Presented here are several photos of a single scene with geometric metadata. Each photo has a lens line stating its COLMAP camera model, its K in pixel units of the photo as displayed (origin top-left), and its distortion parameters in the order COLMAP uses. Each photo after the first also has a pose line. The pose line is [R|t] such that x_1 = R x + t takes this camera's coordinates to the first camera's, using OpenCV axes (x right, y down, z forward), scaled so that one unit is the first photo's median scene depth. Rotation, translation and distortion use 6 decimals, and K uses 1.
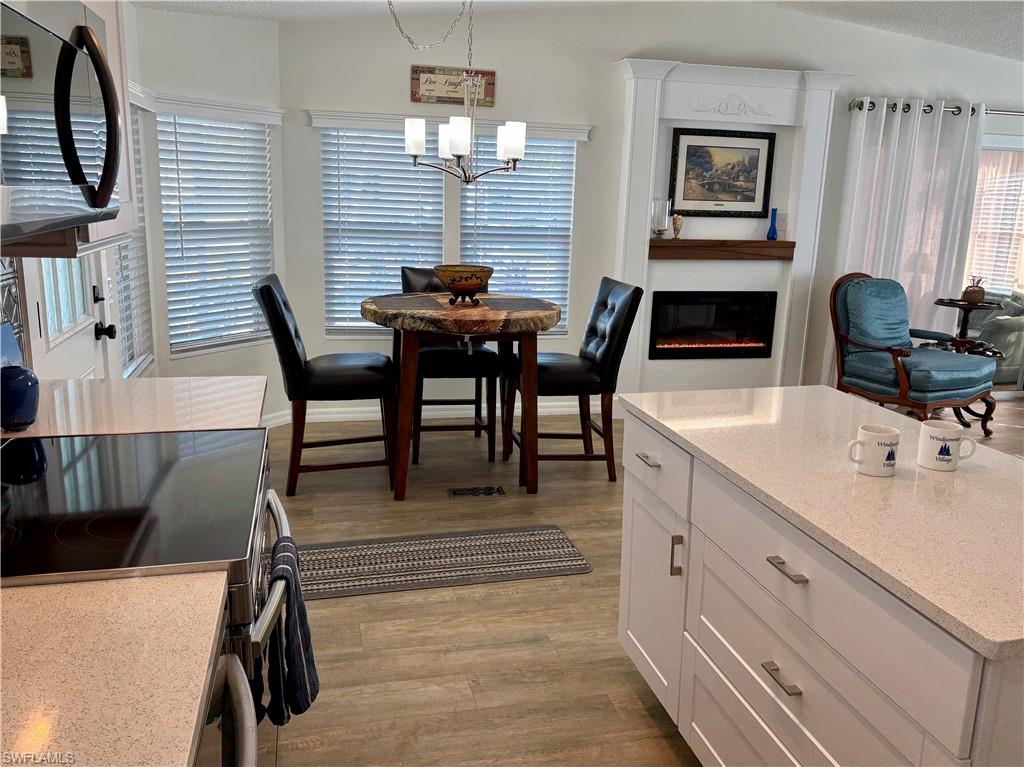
lens RADIAL K [[839.9, 0, 516.2], [0, 839.9, 383.1], [0, 0, 1]] dist [0.050461, -0.042452]
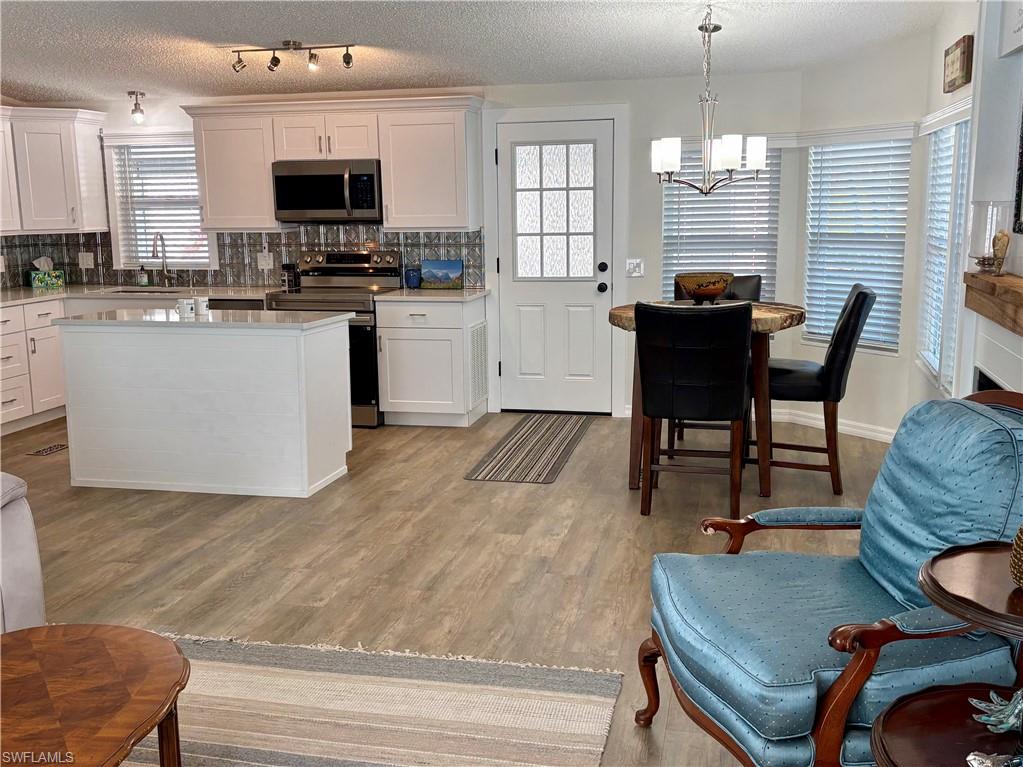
lens RADIAL K [[1034.9, 0, 500.3], [0, 1034.9, 388.0], [0, 0, 1]] dist [0.028758, 0.000000]
pose [[-0.456938, 0.132700, -0.879545, 0.917434], [-0.192495, 0.950625, 0.243428, -0.203998], [0.868420, 0.280539, -0.408833, 1.022341]]
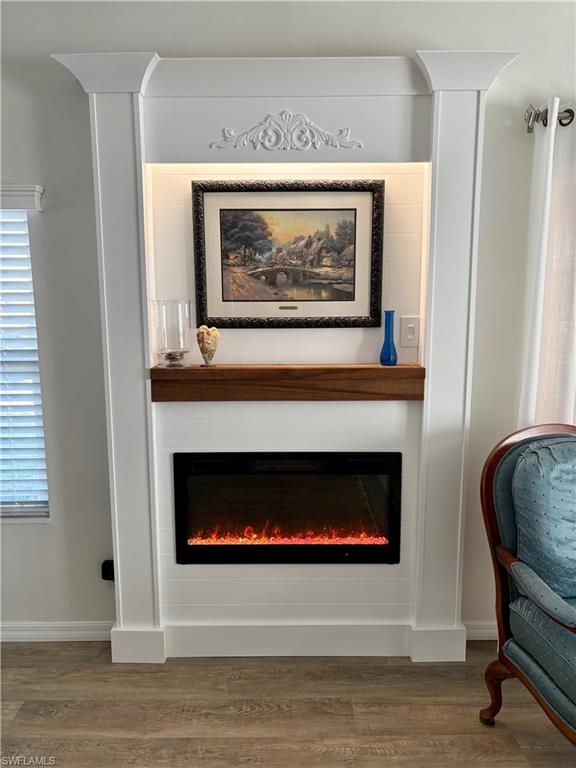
lens RADIAL K [[578.3, 0, 285.2], [0, 578.3, 389.0], [0, 0, 1]] dist [0.035423, -0.020133]
pose [[0.969932, 0.003537, -0.243349, 0.343627], [-0.020133, 0.997633, -0.065747, -0.130576], [0.242540, 0.068669, 0.967708, 0.625325]]
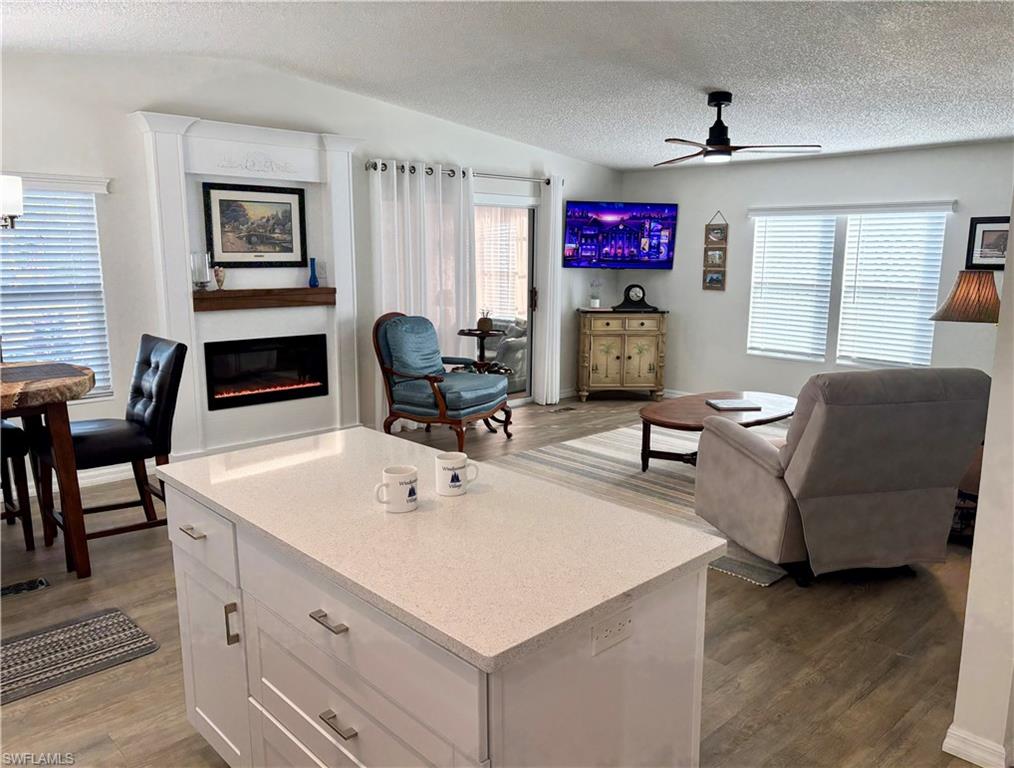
lens RADIAL K [[780.7, 0, 520.5], [0, 780.7, 396.7], [0, 0, 1]] dist [0.023250, -0.008948]
pose [[0.863527, -0.117522, 0.490417, 0.024346], [0.126903, 0.991813, 0.014223, -0.011808], [-0.488074, 0.049953, 0.871372, 0.007431]]
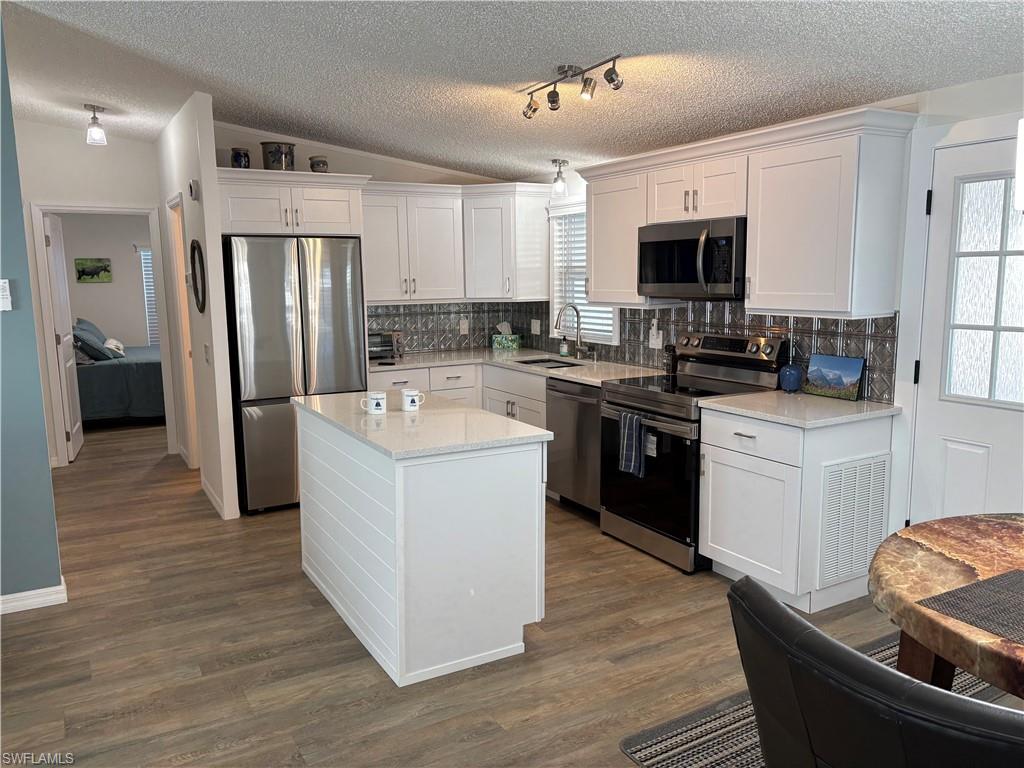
lens RADIAL K [[771.1, 0, 516.1], [0, 771.1, 384.2], [0, 0, 1]] dist [0.035423, -0.020133]
pose [[-0.958465, 0.022210, -0.284345, 0.235568], [-0.077937, 0.938623, 0.336025, -0.208907], [0.274356, 0.344229, -0.897906, 0.919240]]
